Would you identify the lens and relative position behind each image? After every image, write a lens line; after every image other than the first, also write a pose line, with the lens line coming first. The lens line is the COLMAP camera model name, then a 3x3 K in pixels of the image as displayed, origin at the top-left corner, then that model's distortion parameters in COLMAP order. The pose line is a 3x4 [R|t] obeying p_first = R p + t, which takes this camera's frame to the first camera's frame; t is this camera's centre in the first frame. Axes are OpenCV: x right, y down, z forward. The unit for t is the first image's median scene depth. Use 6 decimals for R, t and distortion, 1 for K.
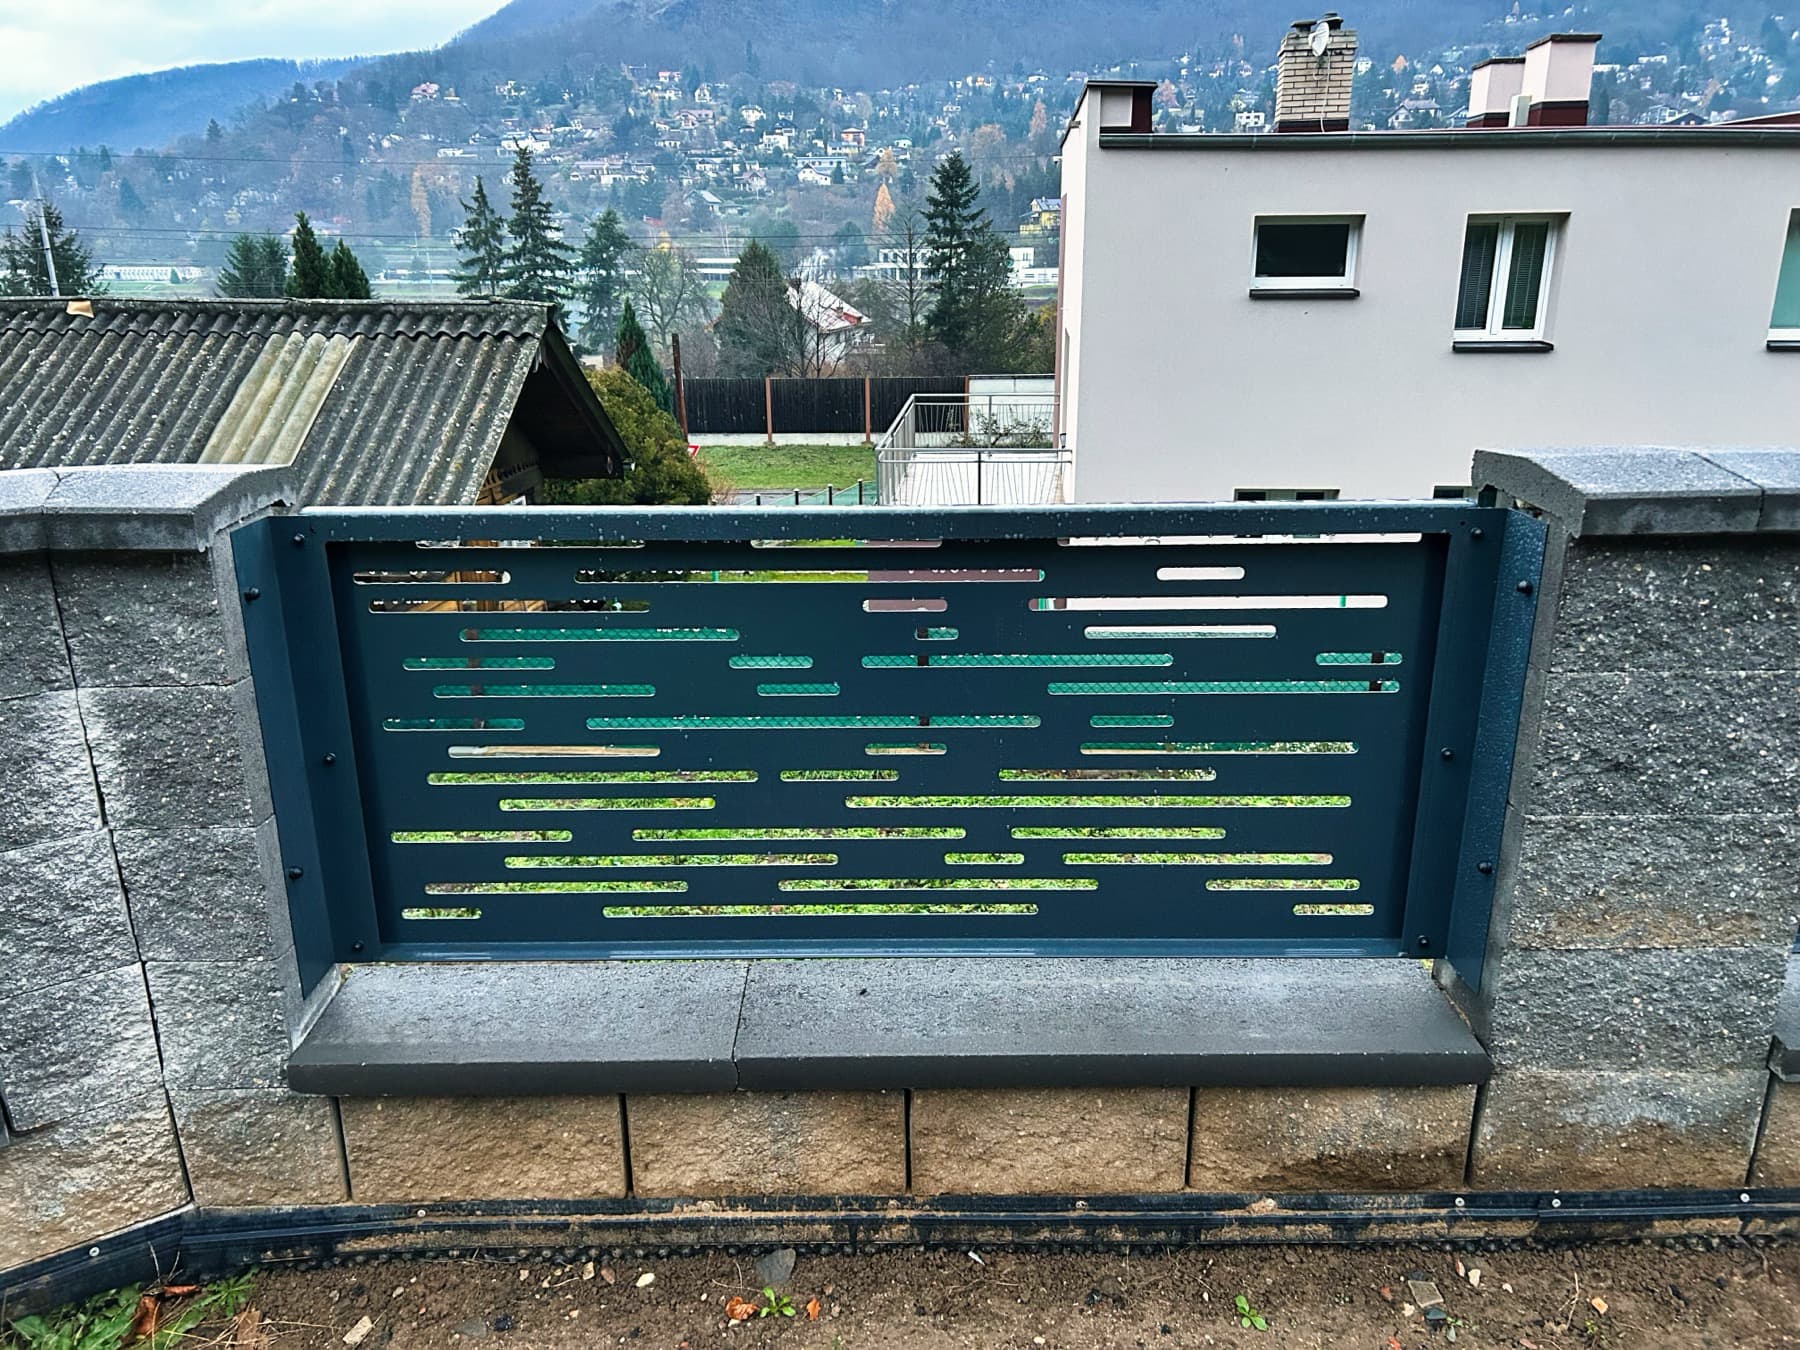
lens RADIAL K [[1356.5, 0, 887.4], [0, 1356.5, 676.0], [0, 0, 1]] dist [0.035576, -0.033364]
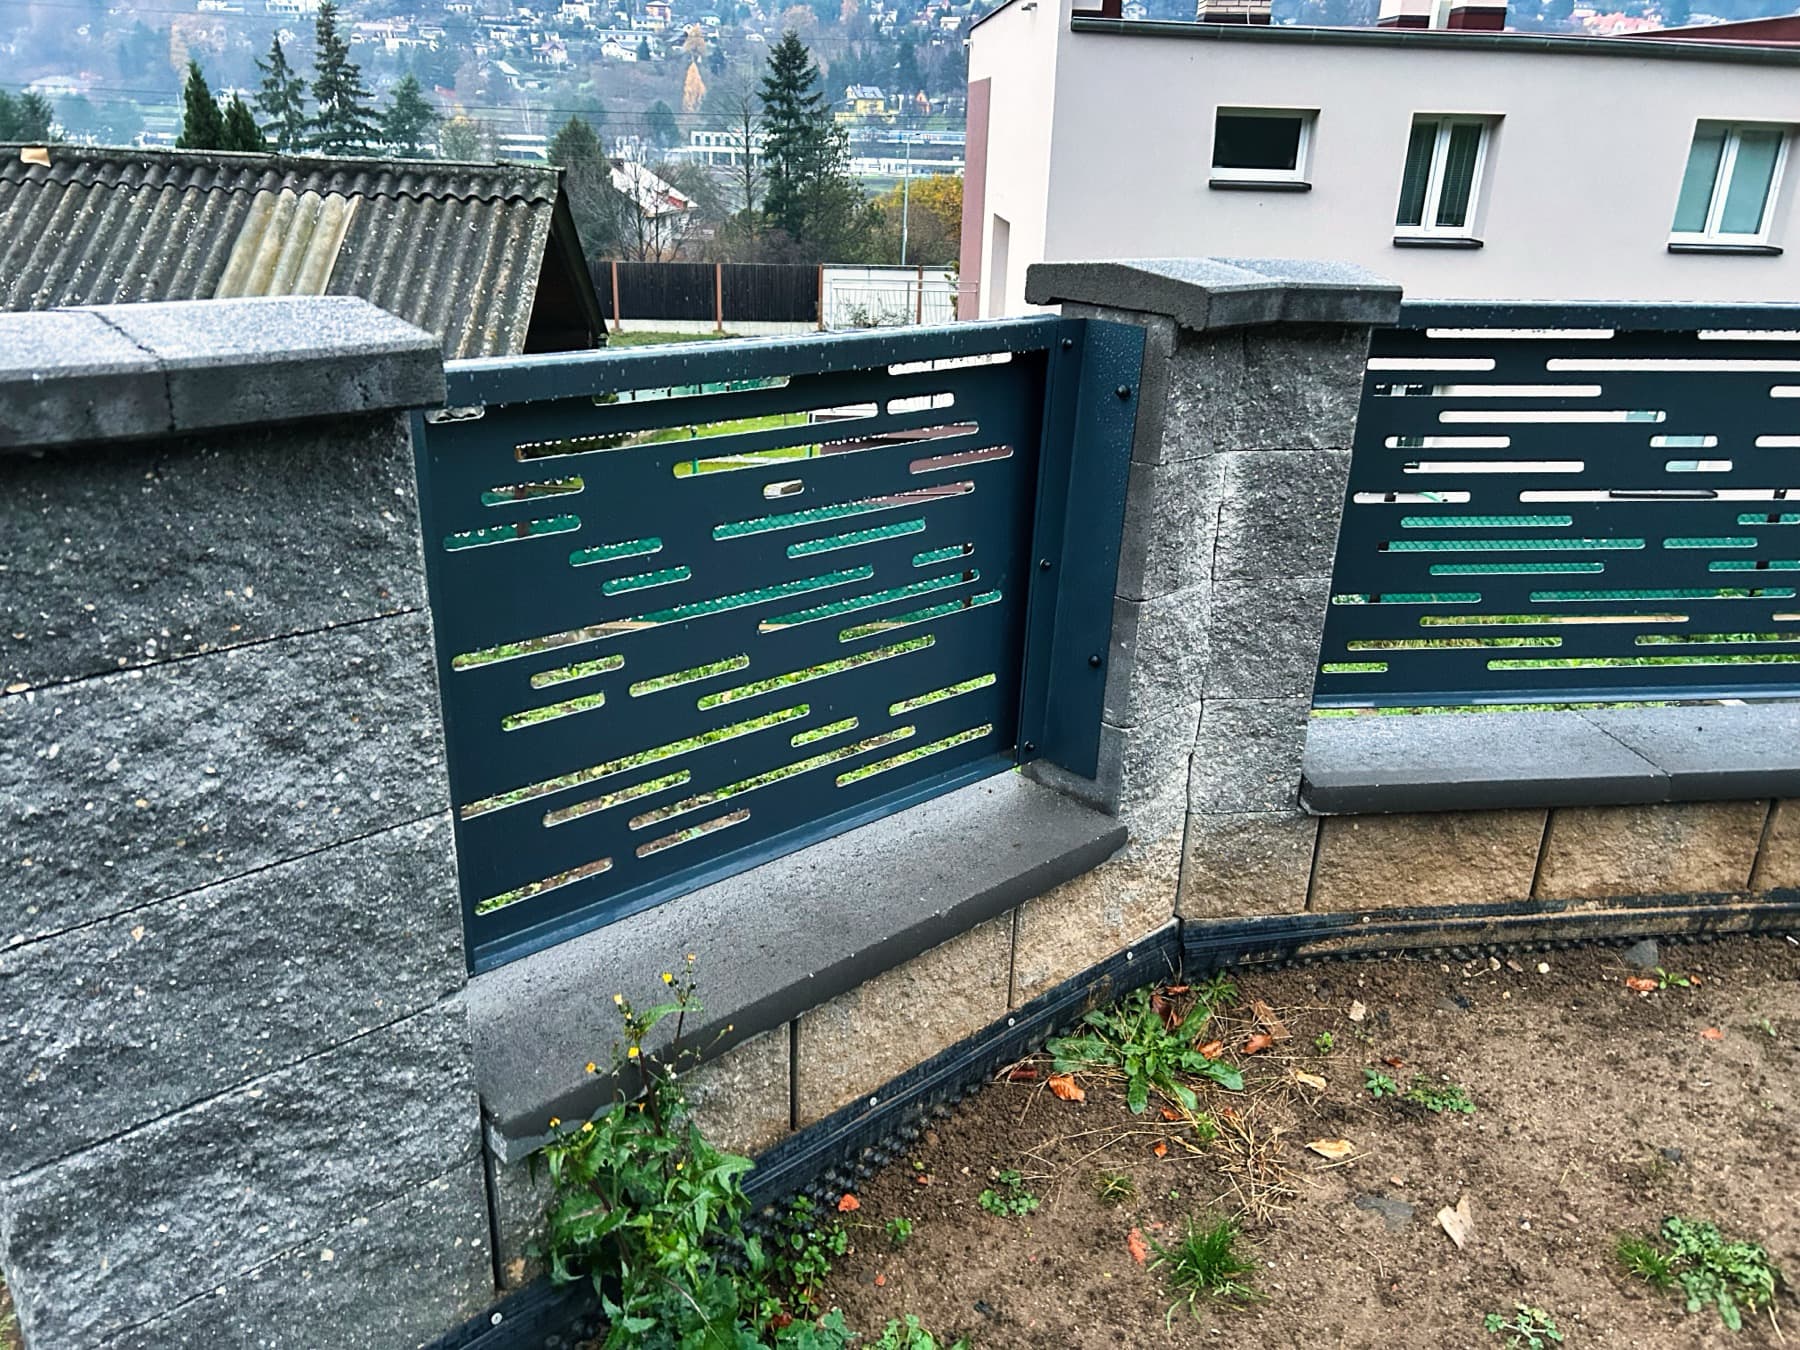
lens RADIAL K [[1358.3, 0, 892.2], [0, 1358.3, 659.7], [0, 0, 1]] dist [0.044827, -0.045119]
pose [[0.990657, -0.014633, 0.135589, -0.159676], [0.006190, 0.998027, 0.062483, 0.017074], [-0.136236, -0.061060, 0.988793, -0.015469]]
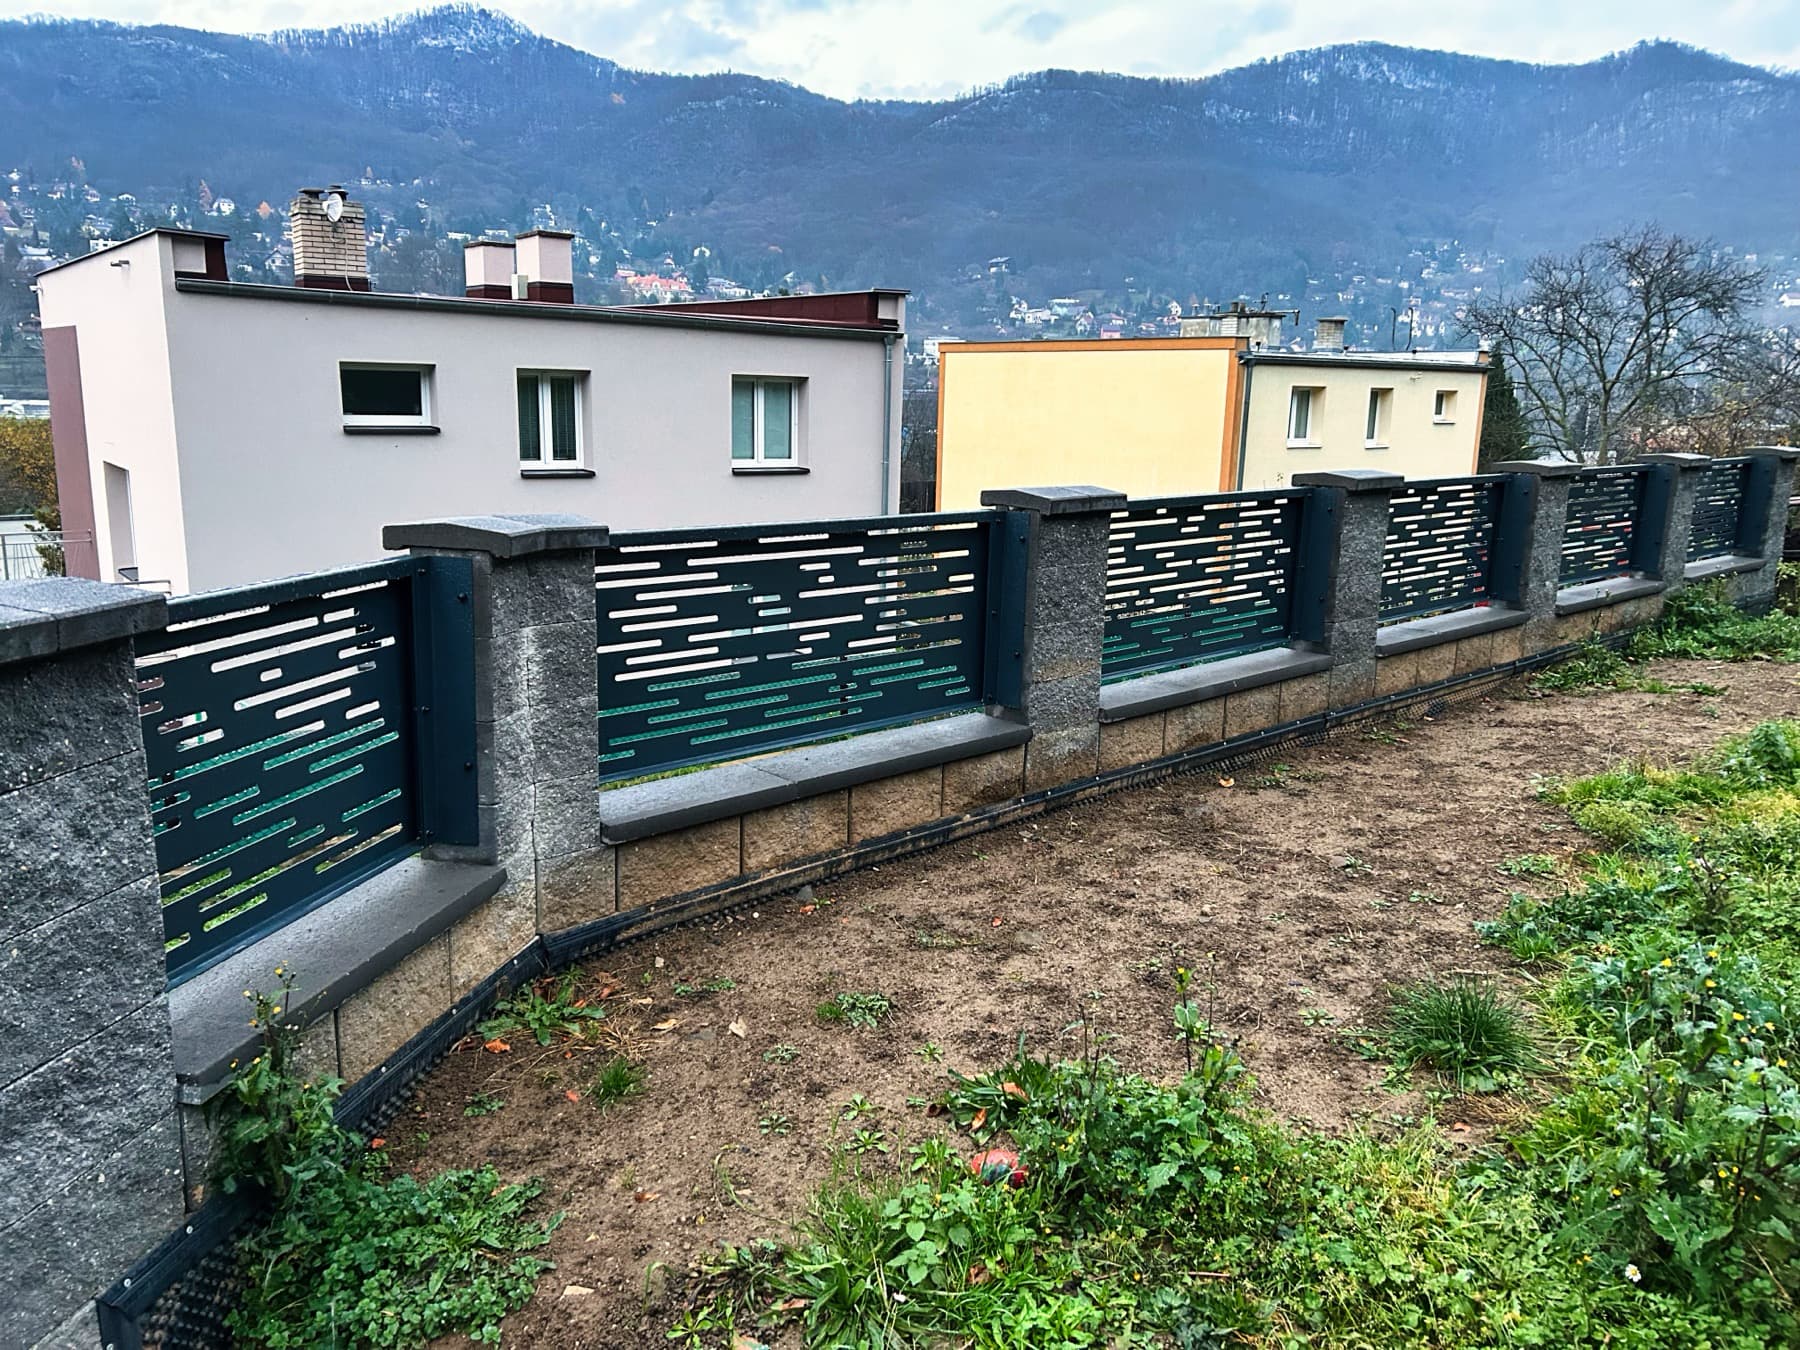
lens RADIAL K [[1337.7, 0, 901.9], [0, 1337.7, 667.6], [0, 0, 1]] dist [0.062121, -0.071494]
pose [[0.727873, -0.115007, 0.675998, -0.229765], [0.182090, 0.982859, -0.028850, 0.033002], [-0.661093, 0.144092, 0.736338, -0.109743]]
